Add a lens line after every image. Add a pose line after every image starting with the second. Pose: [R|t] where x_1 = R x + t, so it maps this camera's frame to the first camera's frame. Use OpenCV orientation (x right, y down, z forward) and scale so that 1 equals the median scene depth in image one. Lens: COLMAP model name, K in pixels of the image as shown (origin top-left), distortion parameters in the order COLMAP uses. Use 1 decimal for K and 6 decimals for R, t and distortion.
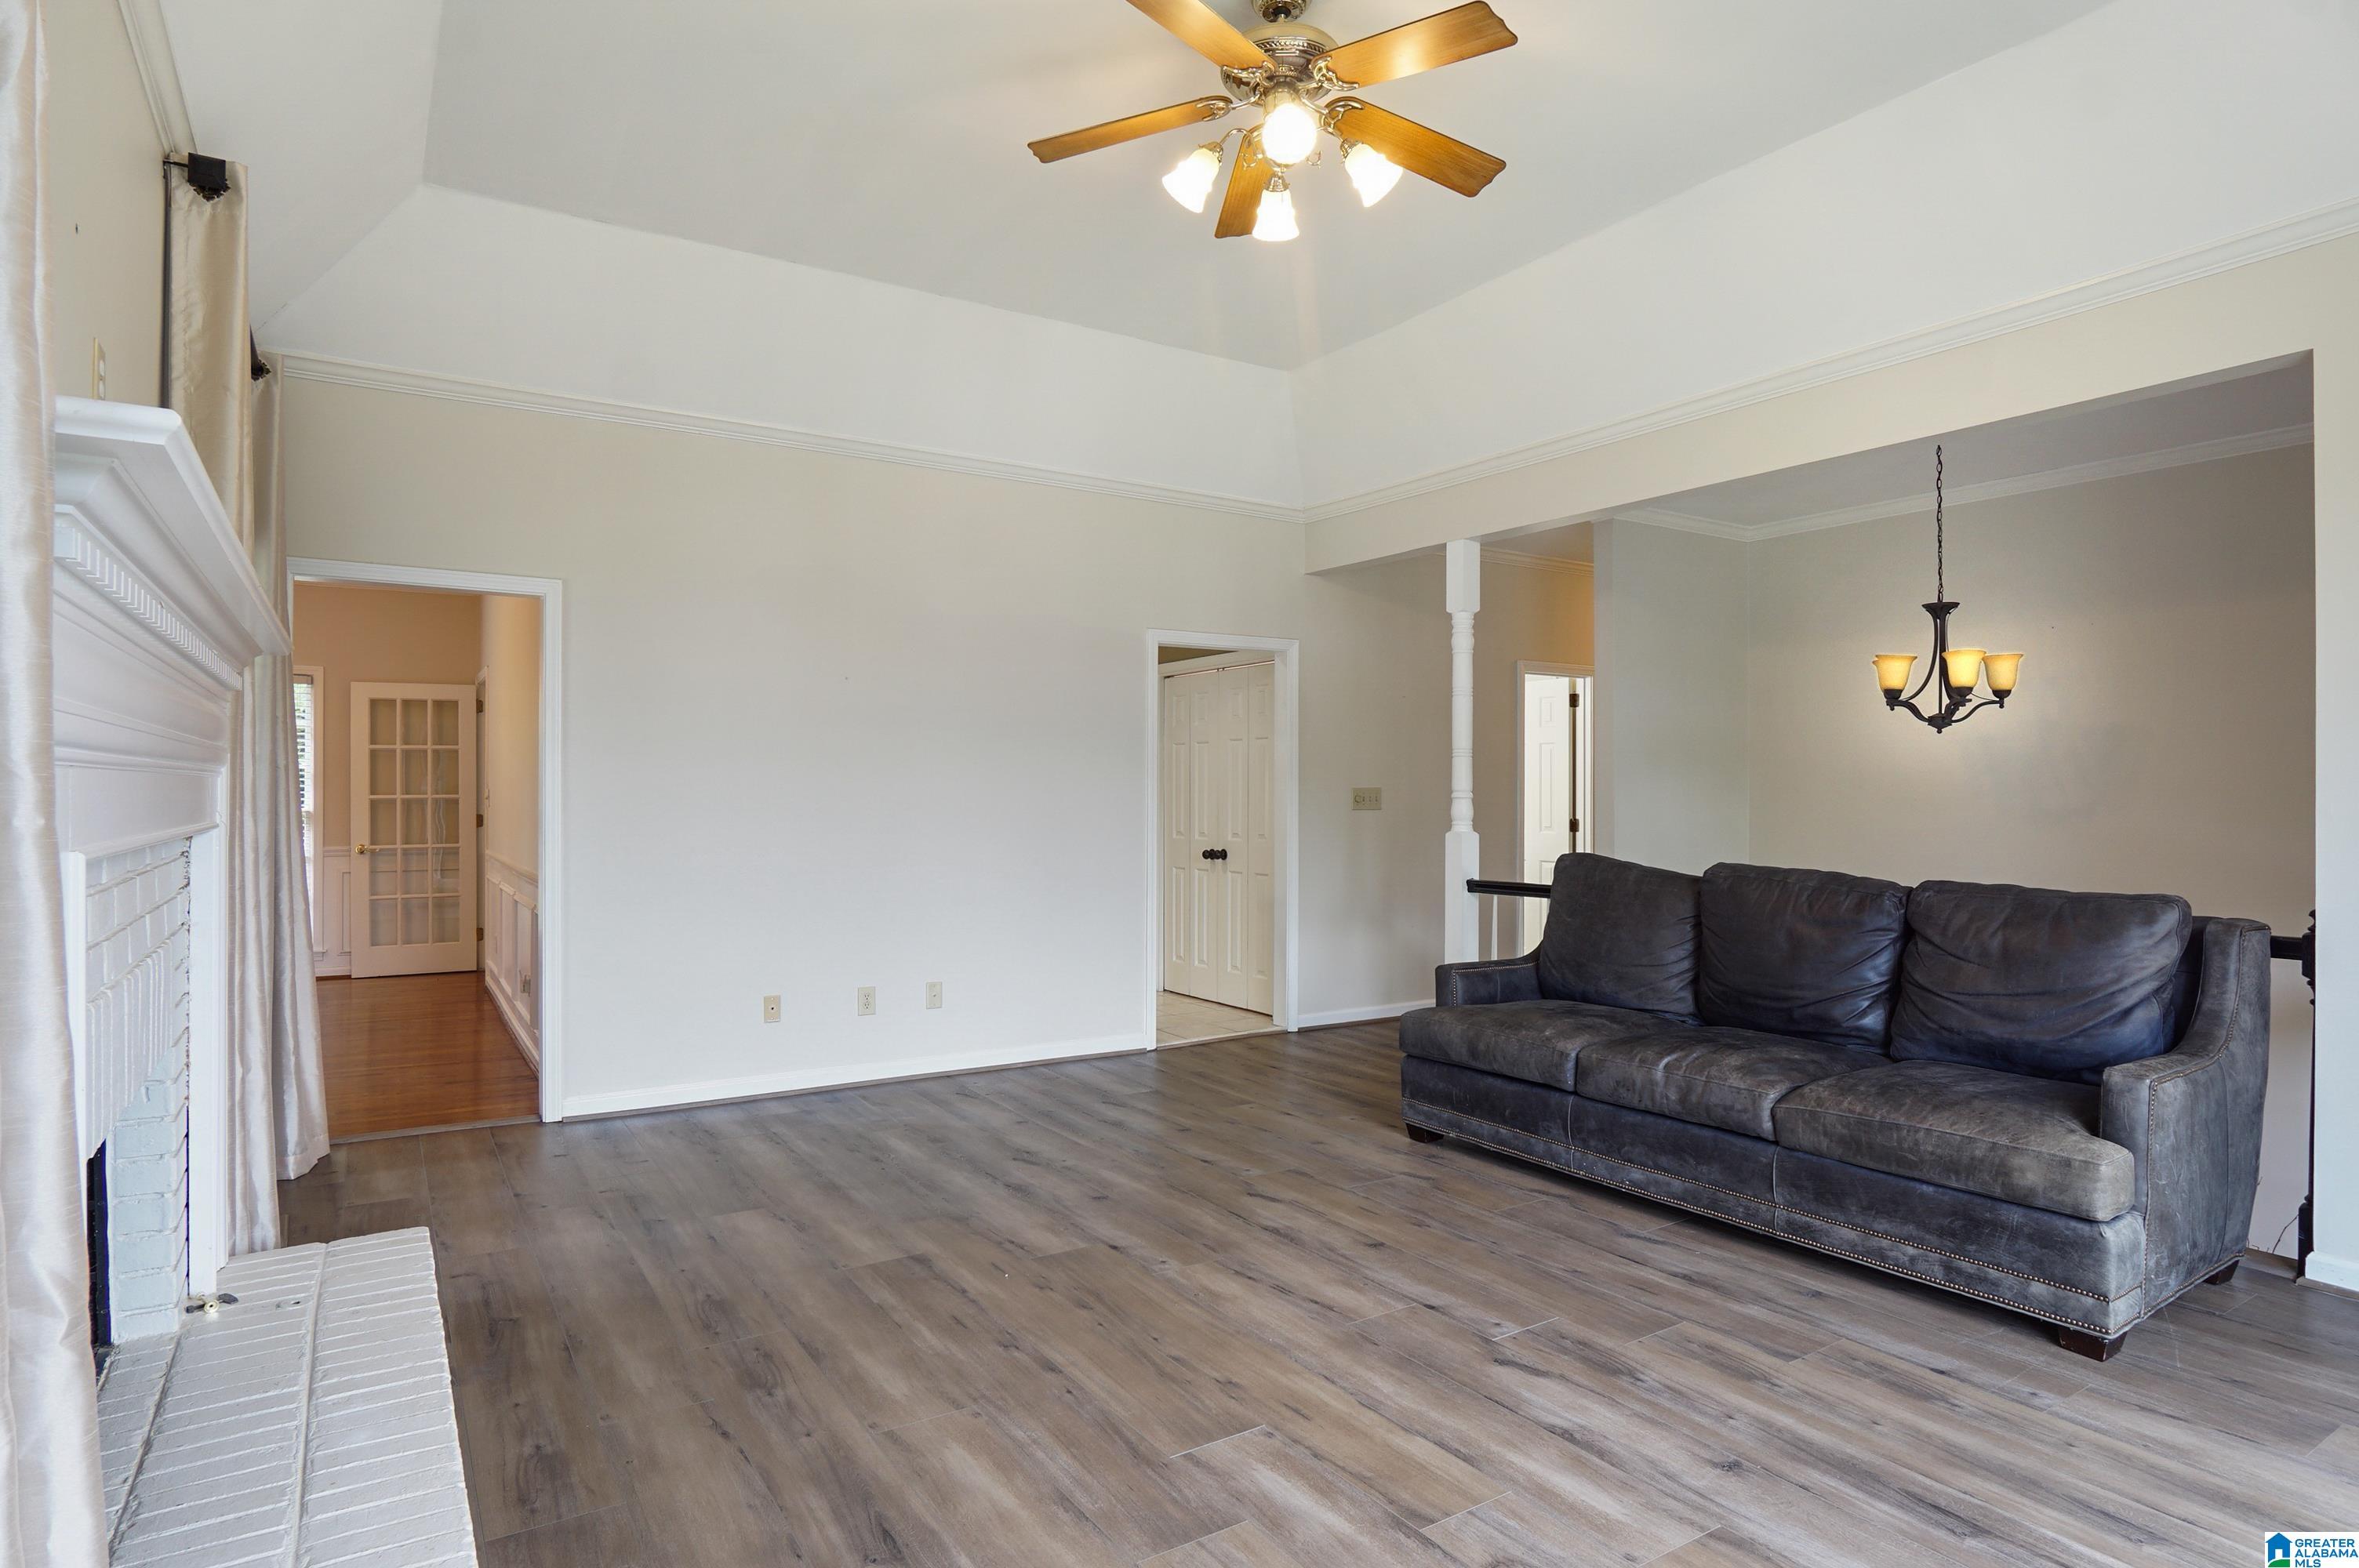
lens RADIAL K [[1257.4, 0, 1149.3], [0, 1257.4, 794.8], [0, 0, 1]] dist [-0.035324, 0.000218]
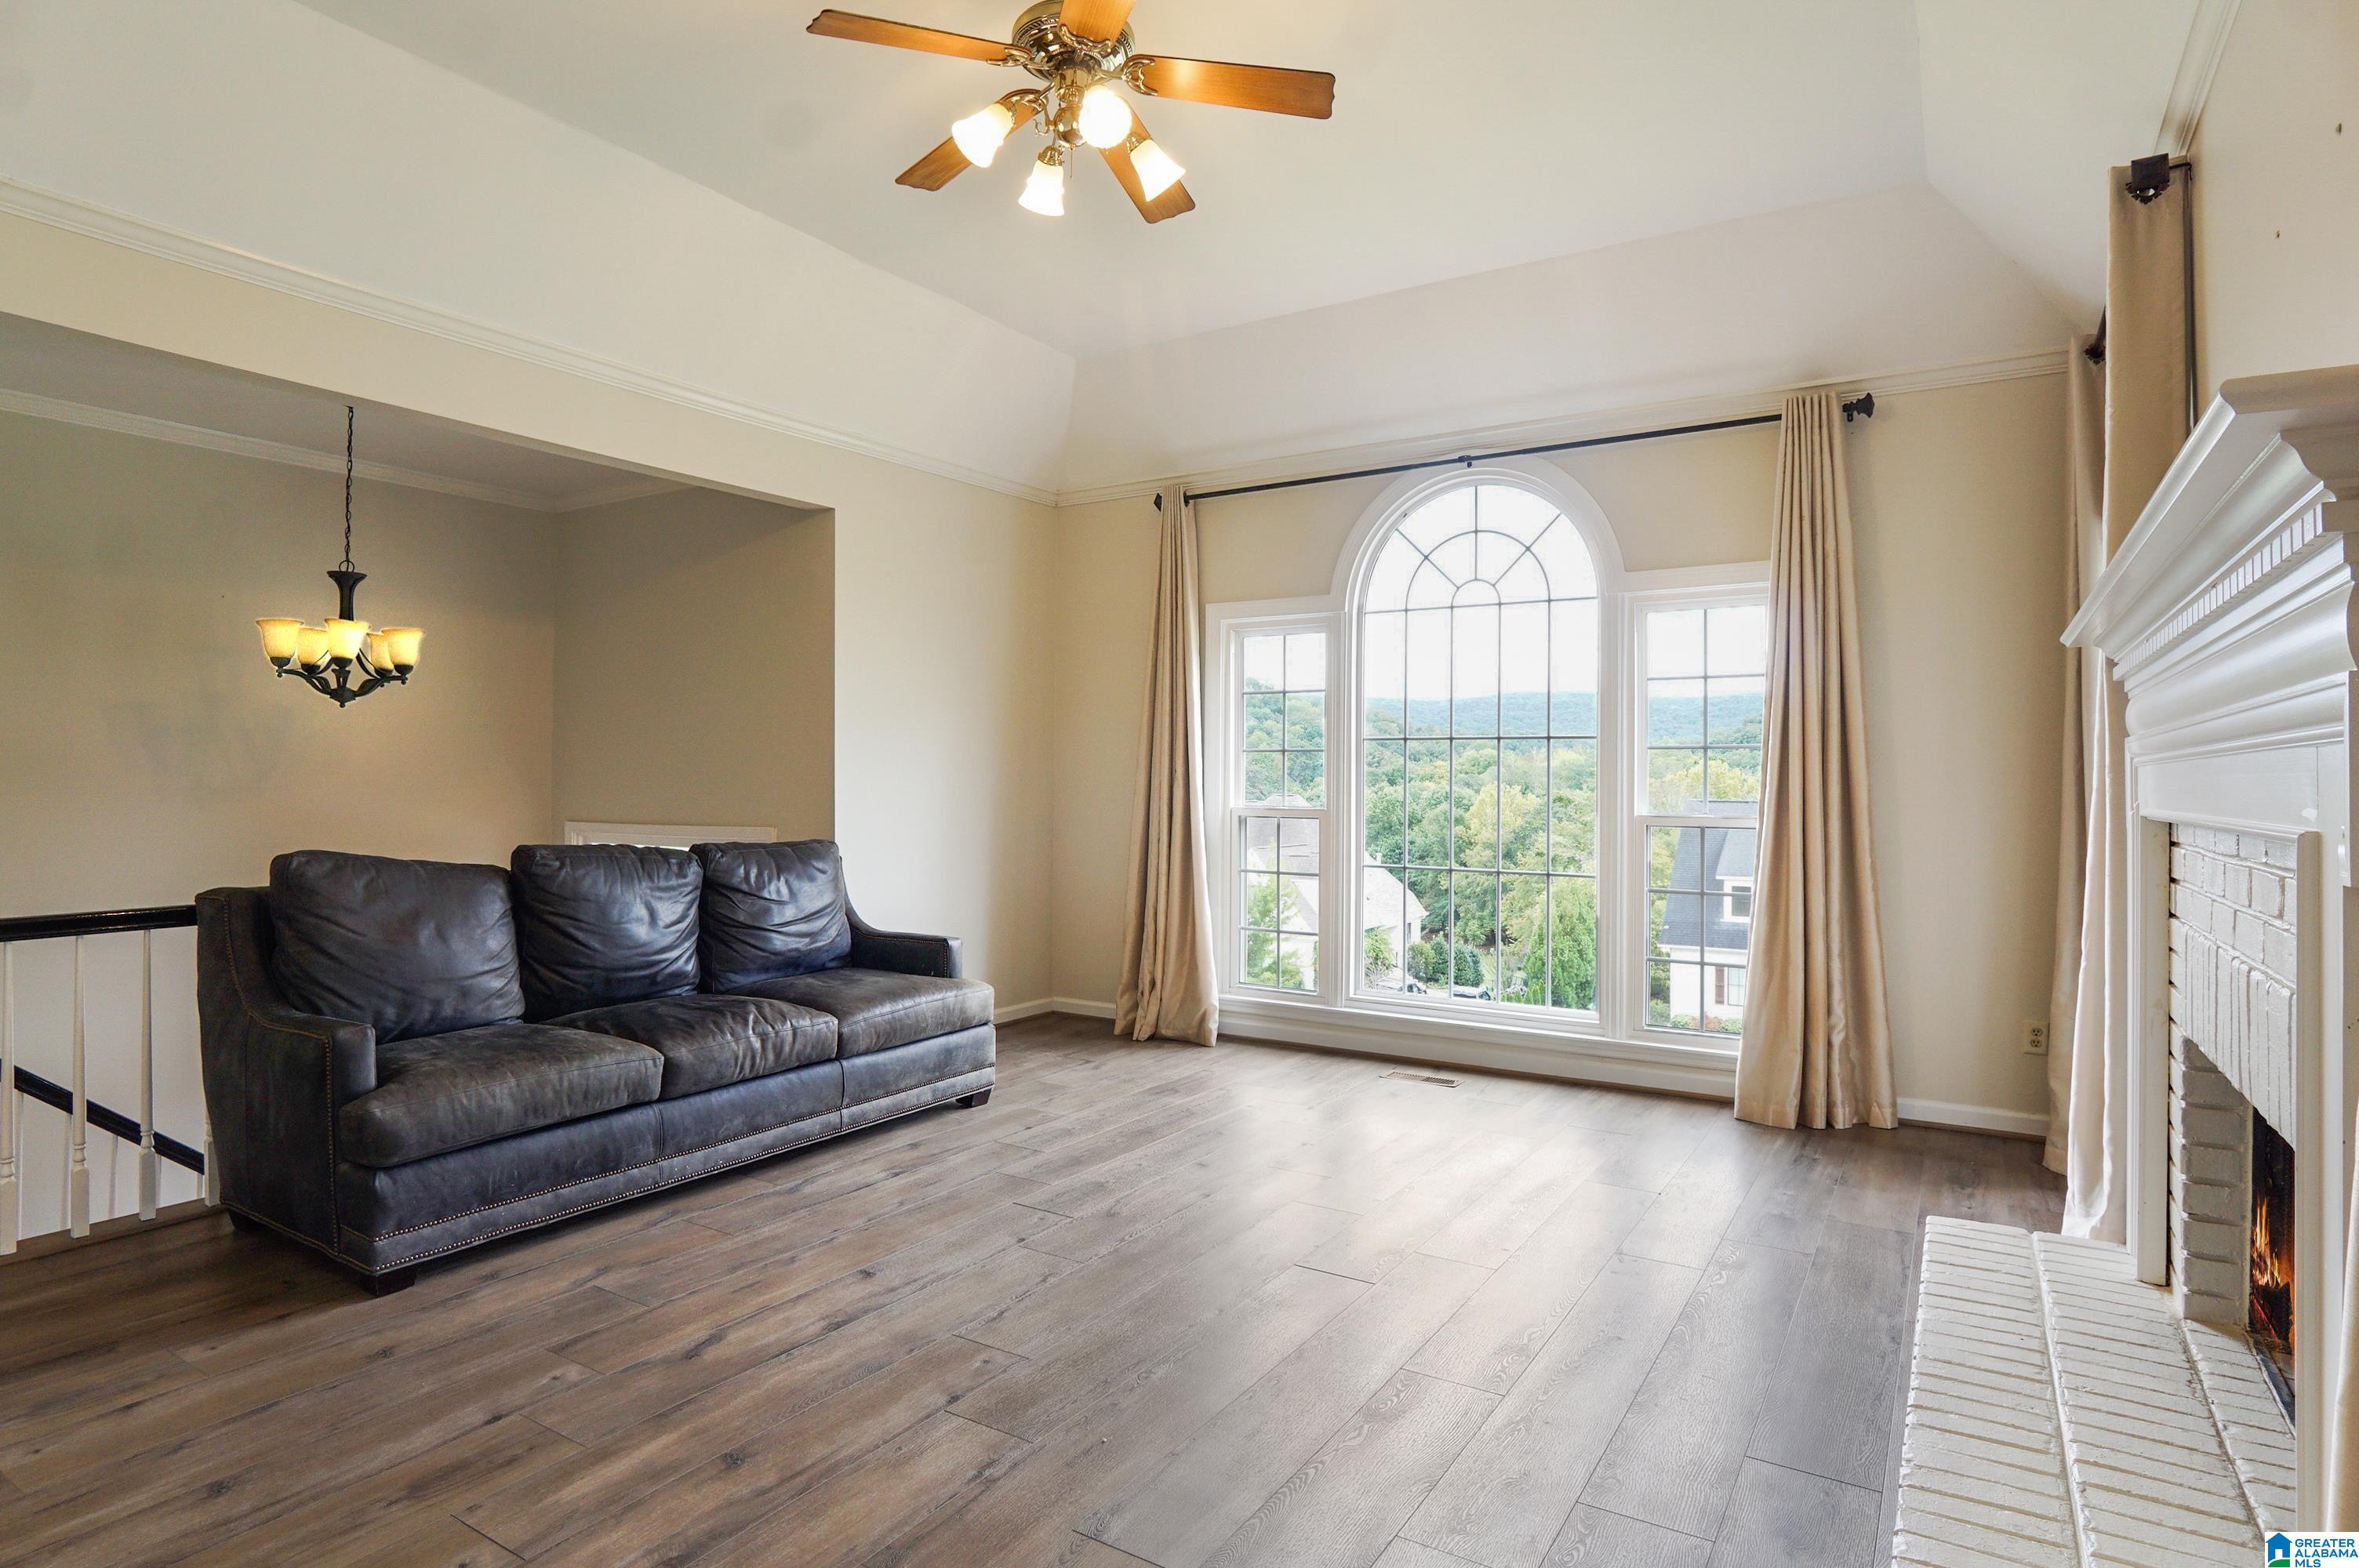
lens RADIAL K [[1268.3, 0, 1176.3], [0, 1268.3, 762.7], [0, 0, 1]] dist [-0.035003, 0.009792]
pose [[-0.437387, 0.012495, 0.899187, -0.698894], [-0.003204, 0.999875, -0.015453, 0.007006], [-0.899268, -0.009640, -0.437292, 1.142692]]
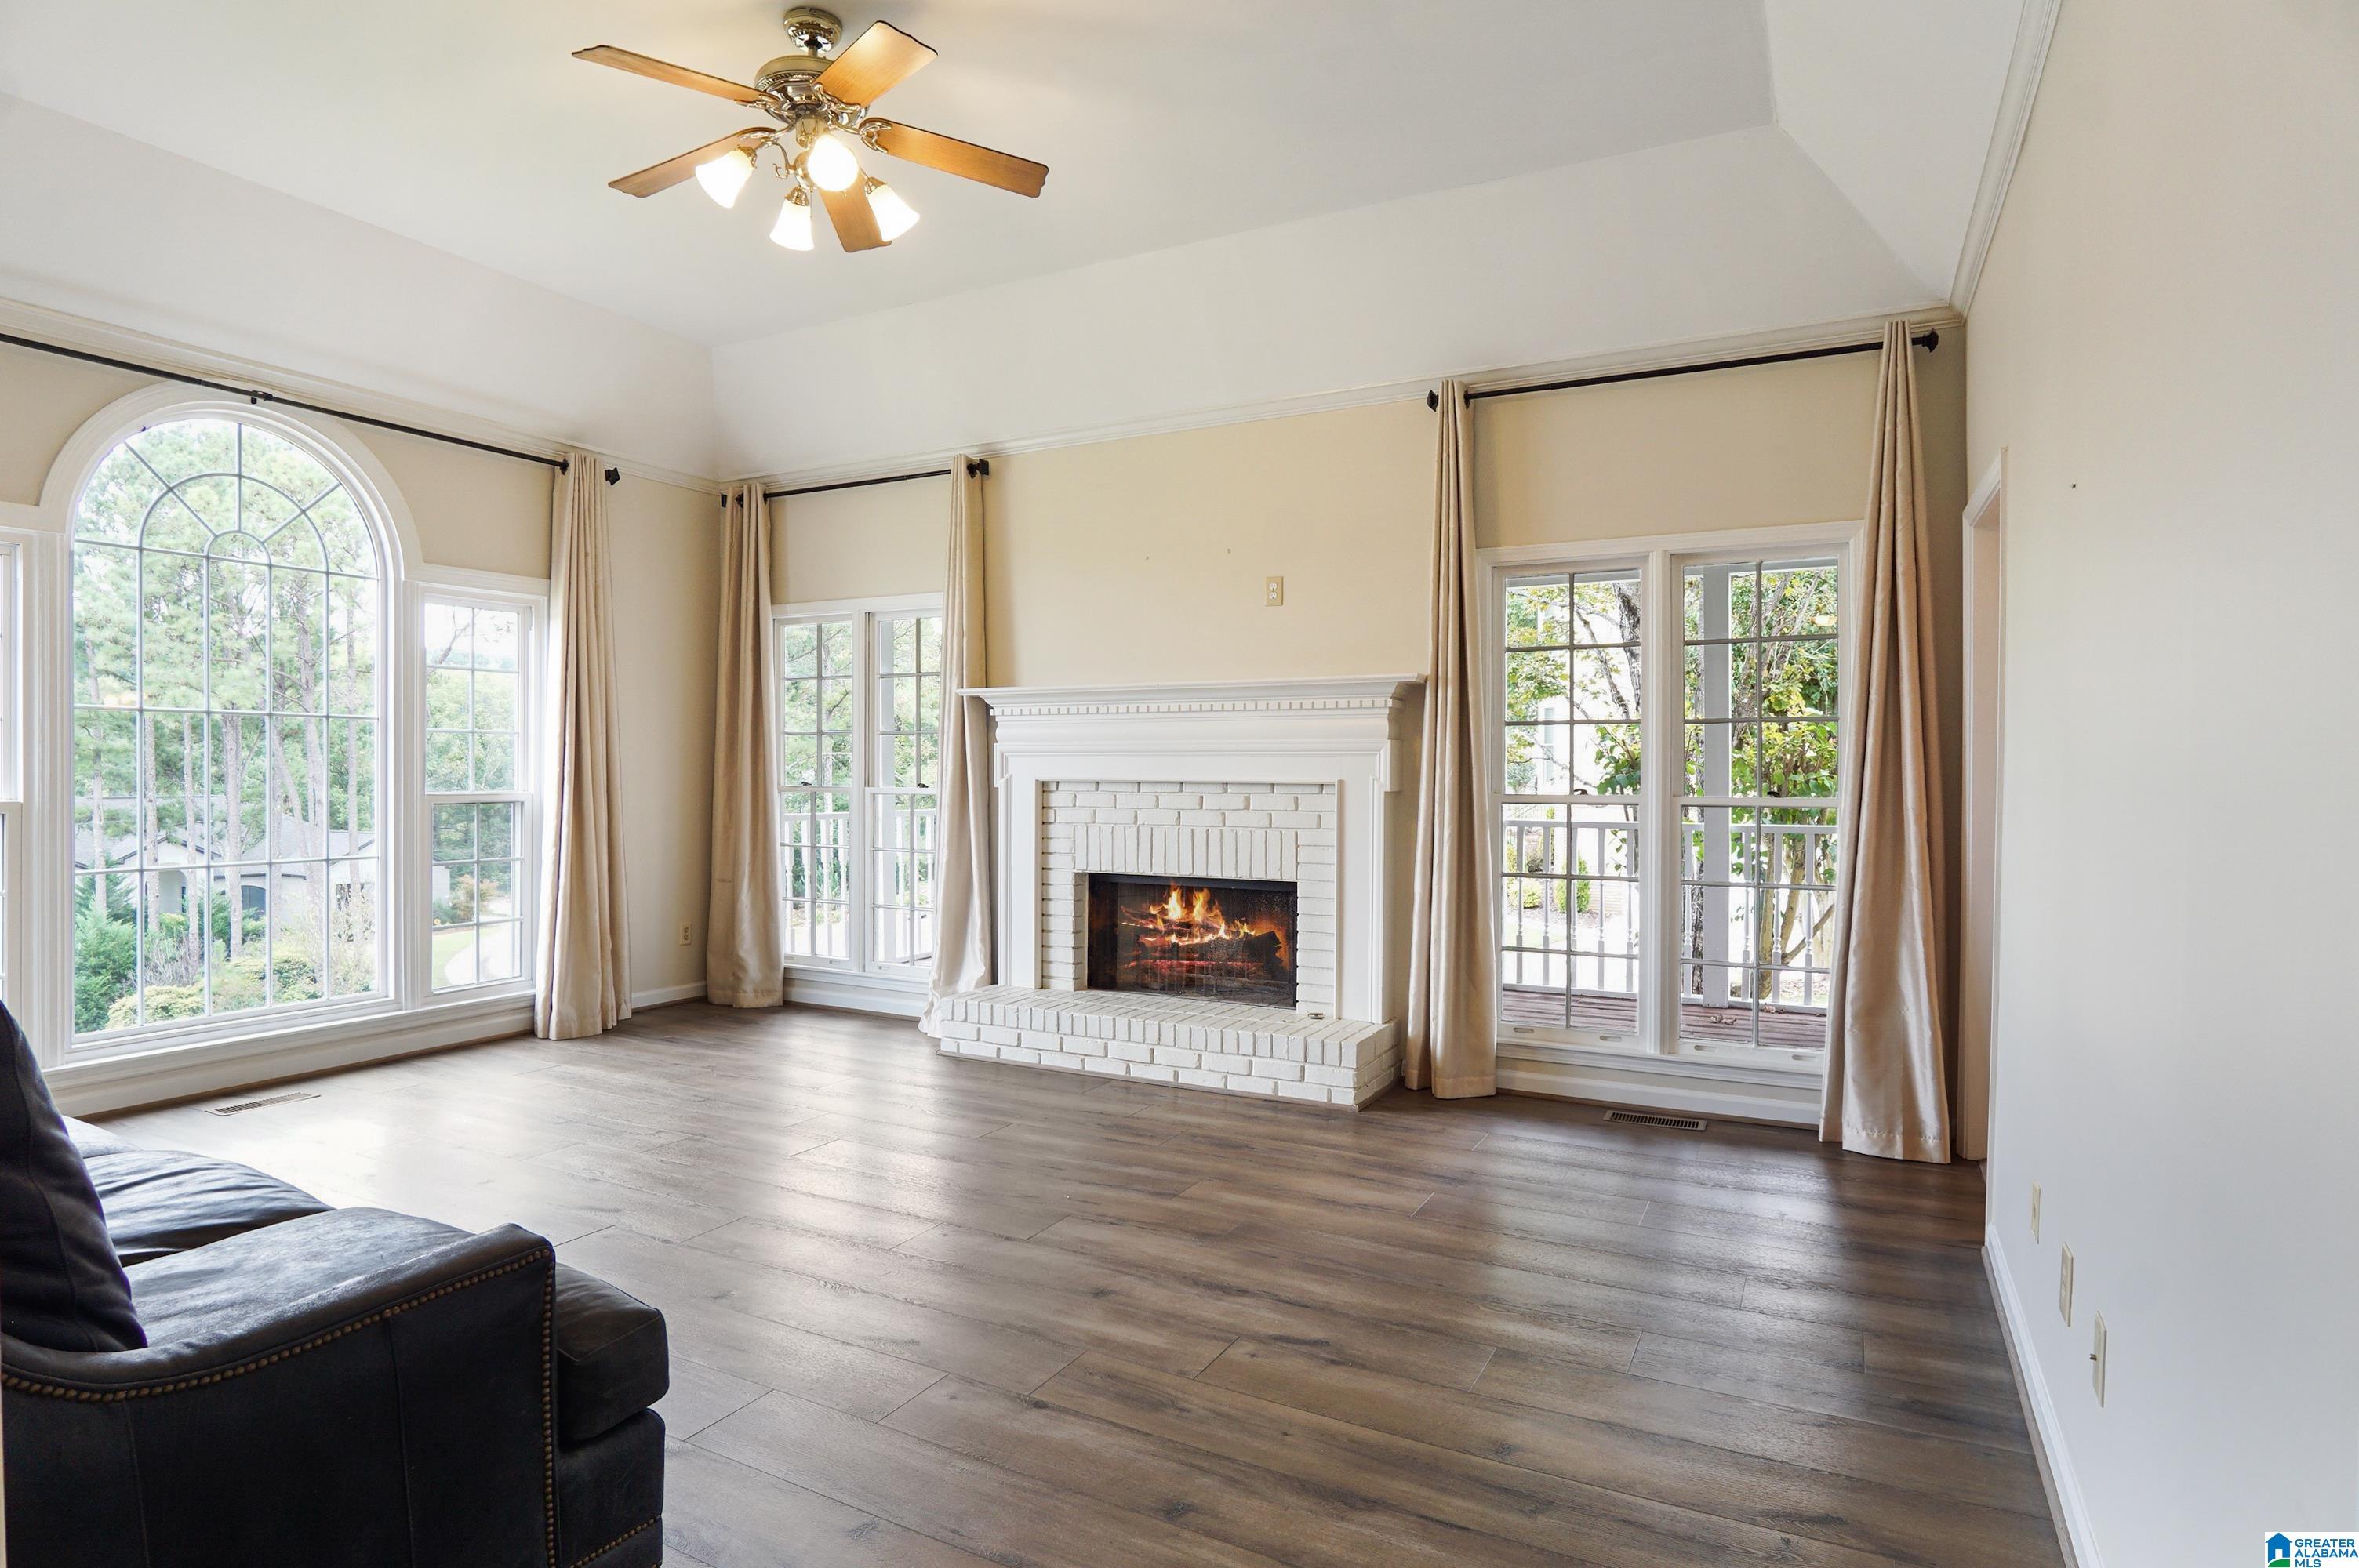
lens RADIAL K [[1277.2, 0, 1178.9], [0, 1277.2, 754.5], [0, 0, 1]] dist [-0.033102, 0.001017]
pose [[-0.859075, -0.005535, -0.511819, 0.338468], [-0.004961, 0.999985, -0.002489, -0.004676], [0.511825, 0.000401, -0.859090, 1.797892]]
